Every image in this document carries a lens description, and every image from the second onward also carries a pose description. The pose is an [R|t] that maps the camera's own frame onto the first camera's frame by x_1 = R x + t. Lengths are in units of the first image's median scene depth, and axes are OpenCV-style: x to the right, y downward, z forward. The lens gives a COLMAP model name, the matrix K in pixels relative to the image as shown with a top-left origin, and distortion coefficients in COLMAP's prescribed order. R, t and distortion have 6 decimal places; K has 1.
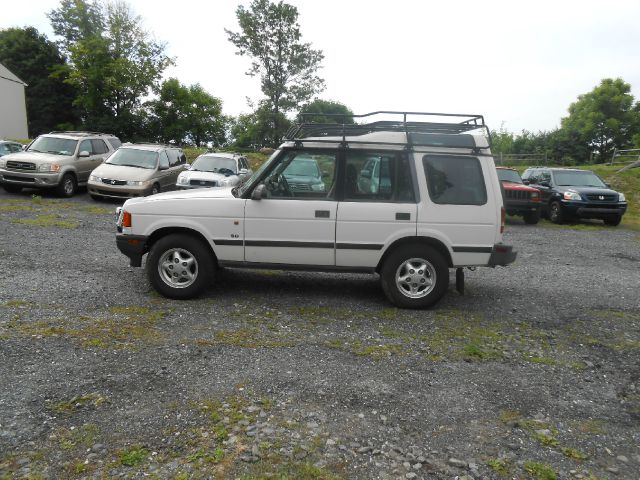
lens RADIAL K [[490.5, 0, 321.4], [0, 490.5, 241.8], [0, 0, 1]] dist [0.005718, 0.011182]
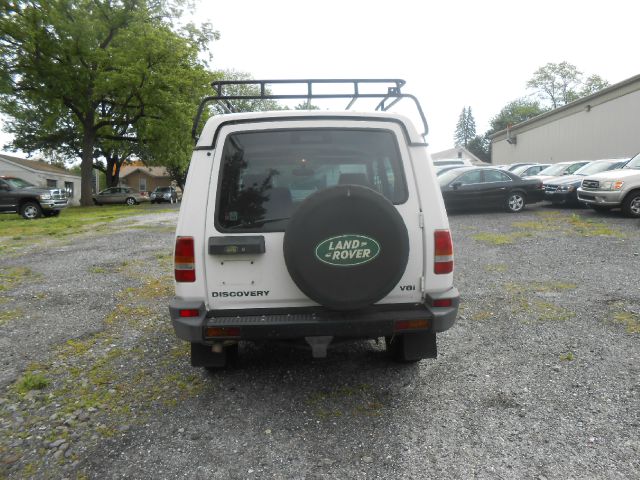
lens RADIAL K [[490.5, 0, 321.4], [0, 490.5, 241.8], [0, 0, 1]] dist [0.005718, 0.011182]
pose [[0.059301, 0.086509, -0.994485, 0.350081], [-0.128402, 0.988623, 0.078343, -0.047826], [0.989948, 0.123048, 0.069735, 0.411820]]
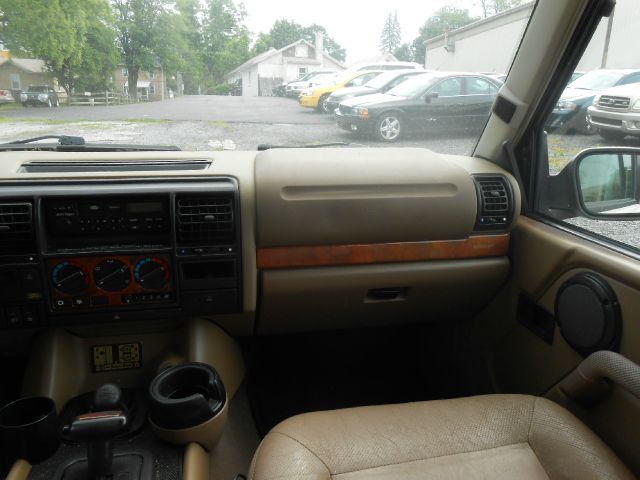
lens RADIAL K [[490.5, 0, 321.4], [0, 490.5, 241.8], [0, 0, 1]] dist [0.005718, 0.011182]
pose [[0.220672, 0.260479, -0.939922, 0.021017], [-0.156192, 0.960680, 0.229561, -0.057305], [0.962760, 0.096151, 0.252680, 0.431502]]
